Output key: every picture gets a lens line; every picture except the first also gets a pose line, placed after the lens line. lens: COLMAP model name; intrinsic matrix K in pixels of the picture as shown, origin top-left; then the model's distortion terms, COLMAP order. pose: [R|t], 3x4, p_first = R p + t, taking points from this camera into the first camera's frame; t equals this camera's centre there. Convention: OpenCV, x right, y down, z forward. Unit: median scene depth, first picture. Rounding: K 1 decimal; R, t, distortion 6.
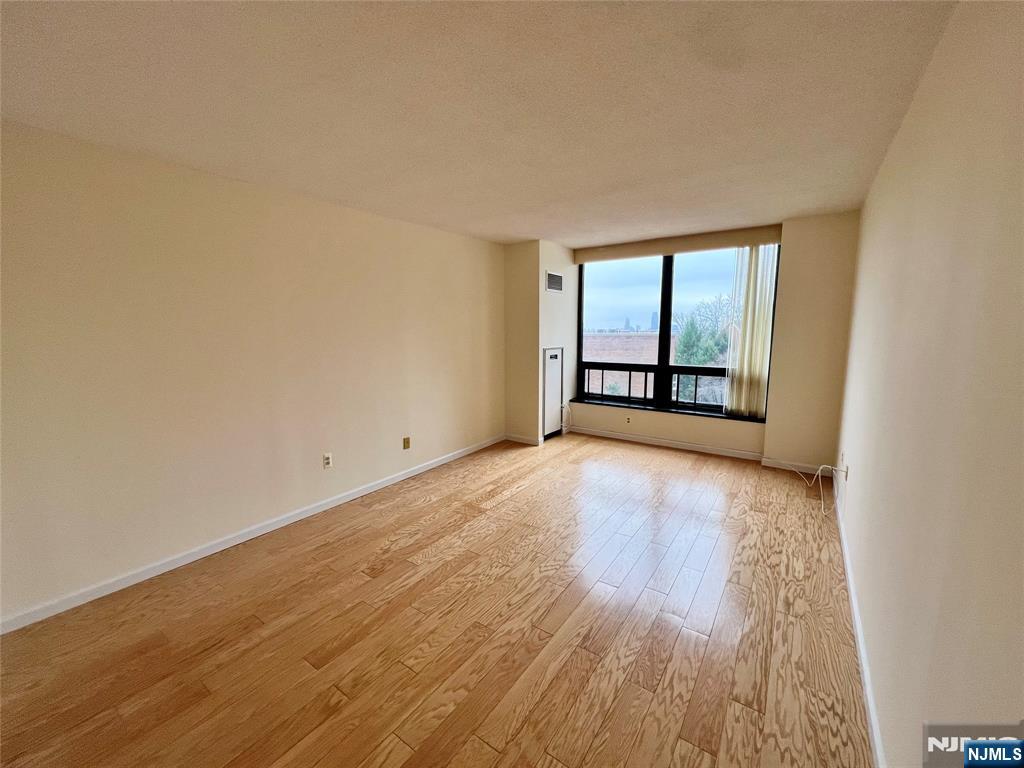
lens RADIAL K [[415.7, 0, 510.9], [0, 415.7, 388.6], [0, 0, 1]] dist [-0.000757, 0.001542]
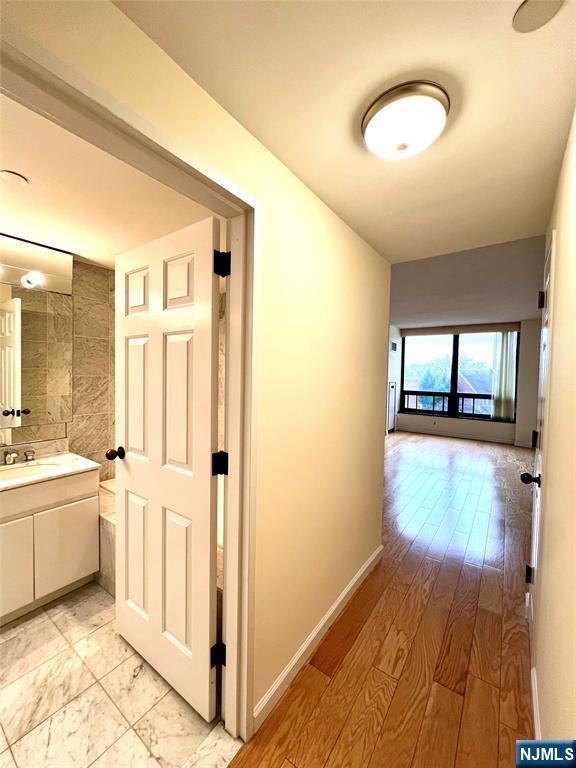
lens RADIAL K [[311.8, 0, 285.0], [0, 311.8, 384.9], [0, 0, 1]] dist [-0.000757, 0.001542]
pose [[0.999715, 0.023729, -0.002713, -0.469187], [-0.023881, 0.994598, -0.101016, 0.082151], [0.000302, 0.101052, 0.994881, -0.462611]]
